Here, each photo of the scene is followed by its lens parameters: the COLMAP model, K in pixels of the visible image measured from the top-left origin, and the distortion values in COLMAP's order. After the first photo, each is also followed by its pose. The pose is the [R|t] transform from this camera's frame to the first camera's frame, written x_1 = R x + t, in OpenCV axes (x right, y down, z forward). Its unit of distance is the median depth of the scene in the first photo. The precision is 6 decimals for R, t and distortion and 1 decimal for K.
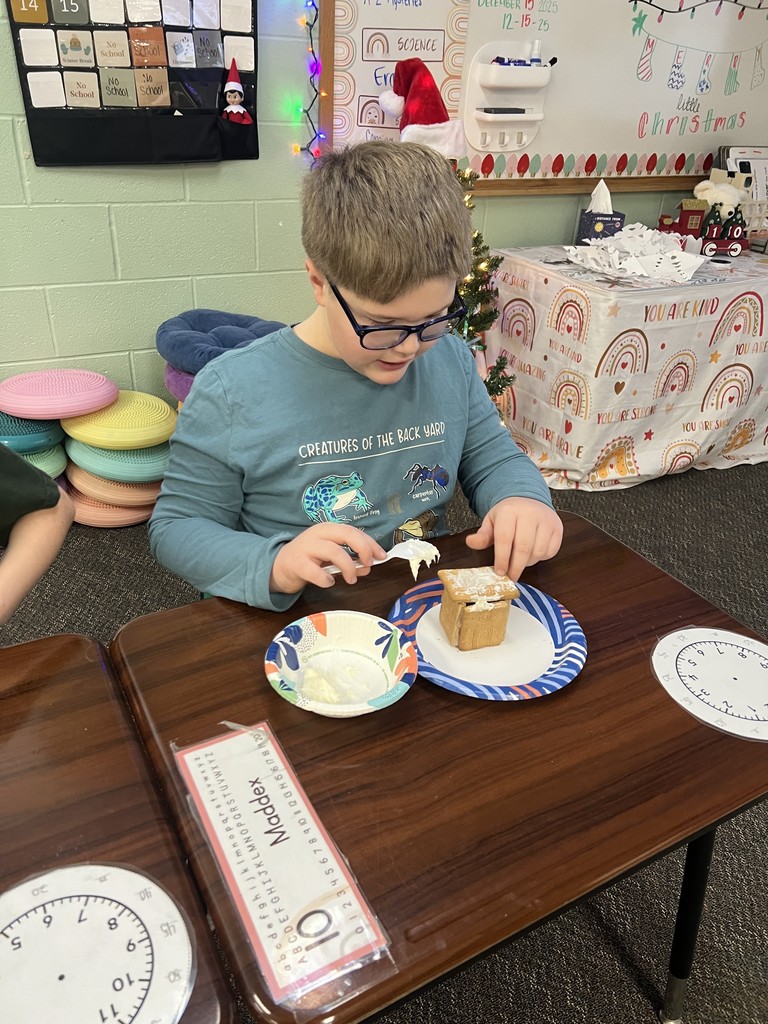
lens RADIAL K [[791.6, 0, 391.1], [0, 791.6, 513.4], [0, 0, 1]] dist [0.040701, -0.050680]
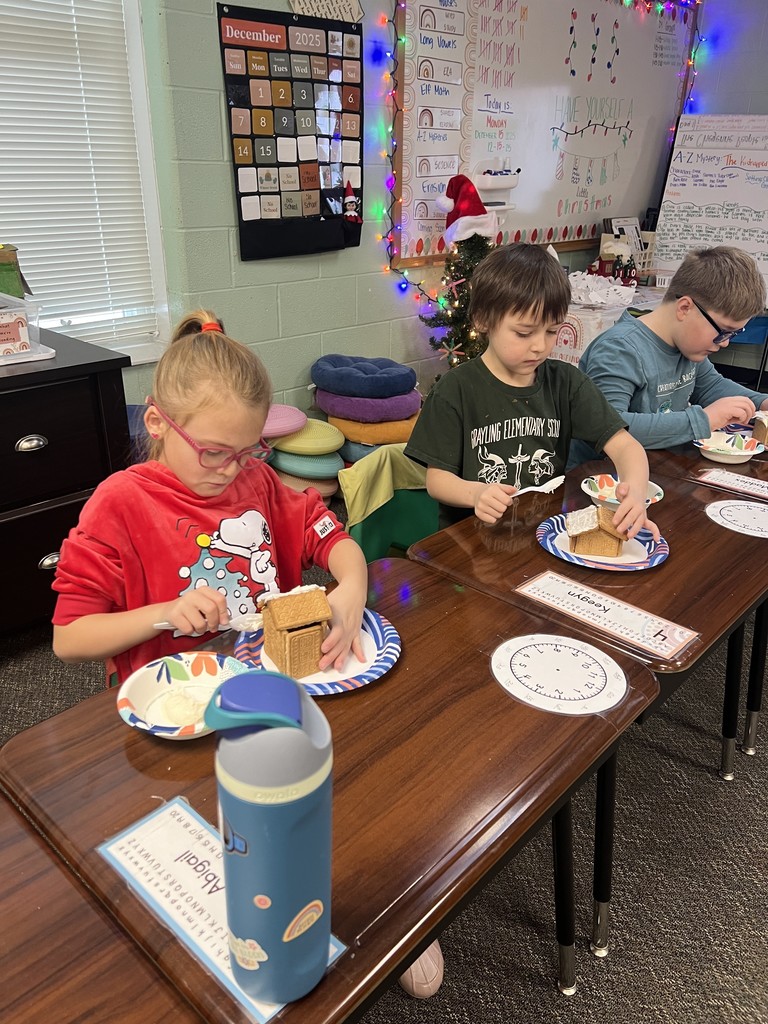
lens RADIAL K [[791.6, 0, 379.0], [0, 791.6, 515.1], [0, 0, 1]] dist [0.040701, -0.050680]
pose [[0.950626, -0.158858, 0.266598, -0.587002], [0.182164, 0.981122, -0.064932, 0.124684], [-0.251250, 0.110290, 0.961618, -0.320768]]
